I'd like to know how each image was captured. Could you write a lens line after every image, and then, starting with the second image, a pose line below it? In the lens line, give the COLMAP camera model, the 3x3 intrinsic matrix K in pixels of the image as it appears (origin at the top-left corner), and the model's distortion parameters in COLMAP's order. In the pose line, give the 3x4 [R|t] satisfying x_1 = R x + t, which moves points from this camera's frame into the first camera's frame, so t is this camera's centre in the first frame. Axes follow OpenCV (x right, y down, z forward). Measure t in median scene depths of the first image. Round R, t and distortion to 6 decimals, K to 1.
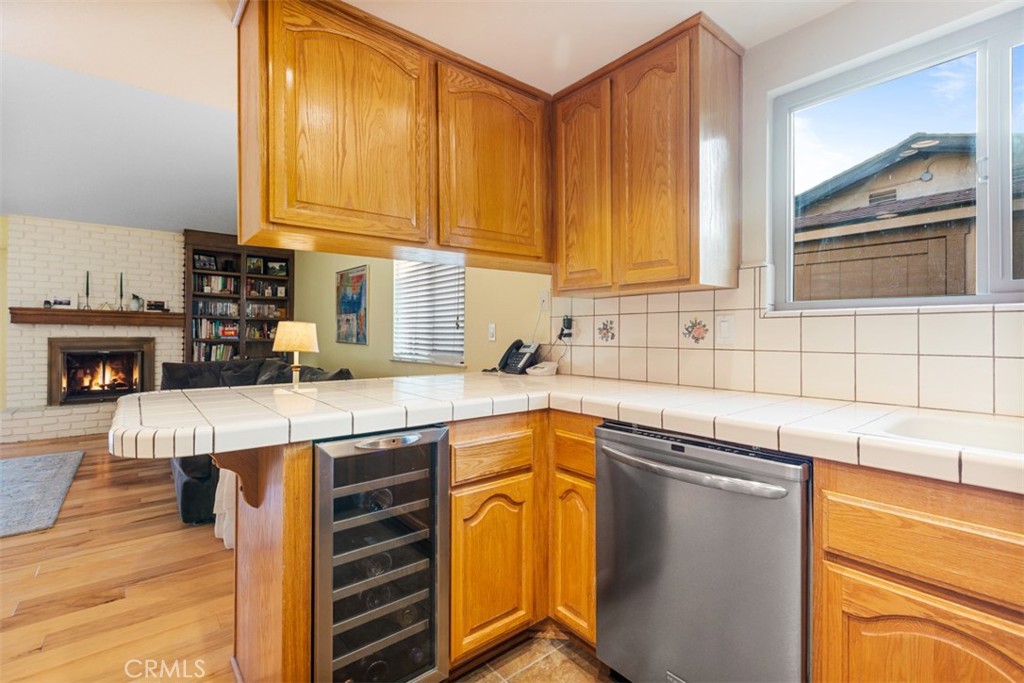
lens RADIAL K [[461.1, 0, 515.9], [0, 461.1, 331.8], [0, 0, 1]] dist [0.002143, 0.000323]
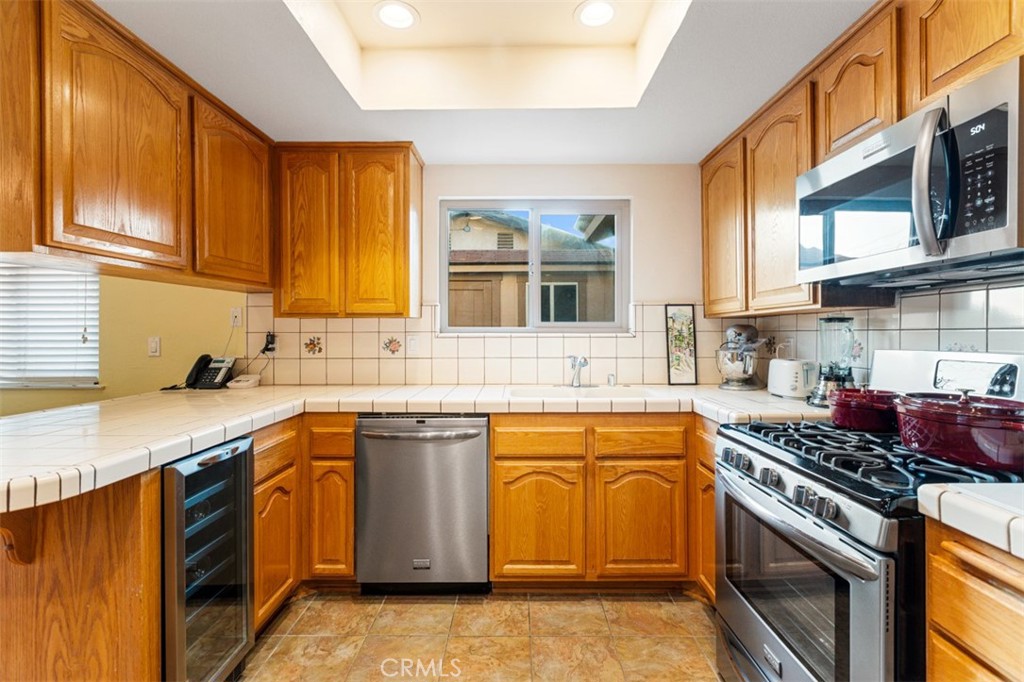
lens RADIAL K [[461.1, 0, 515.9], [0, 461.1, 331.3], [0, 0, 1]] dist [0.002143, 0.000323]
pose [[0.641769, -0.003194, 0.766891, -0.411581], [0.000100, 0.999992, 0.004081, -0.046712], [-0.766898, -0.002542, 0.641764, -0.190016]]
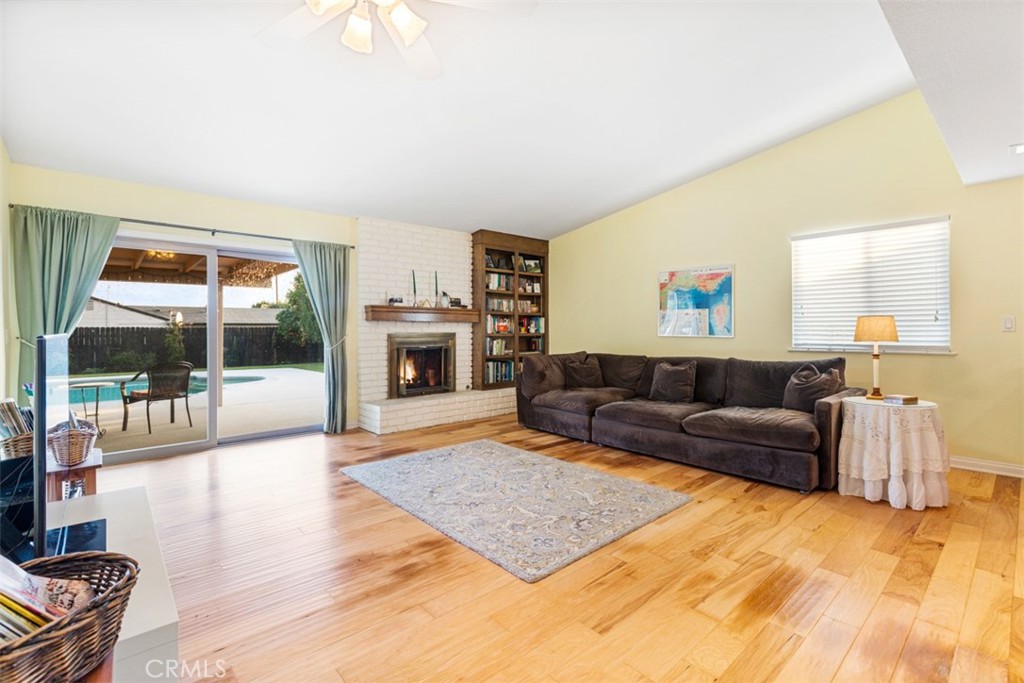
lens RADIAL K [[464.3, 0, 526.3], [0, 464.3, 321.1], [0, 0, 1]] dist [0.002193, 0.000452]
pose [[0.998595, -0.008995, 0.052231, -1.875209], [0.009475, 0.999915, -0.008940, -0.009394], [-0.052146, 0.009422, 0.998595, -0.164102]]
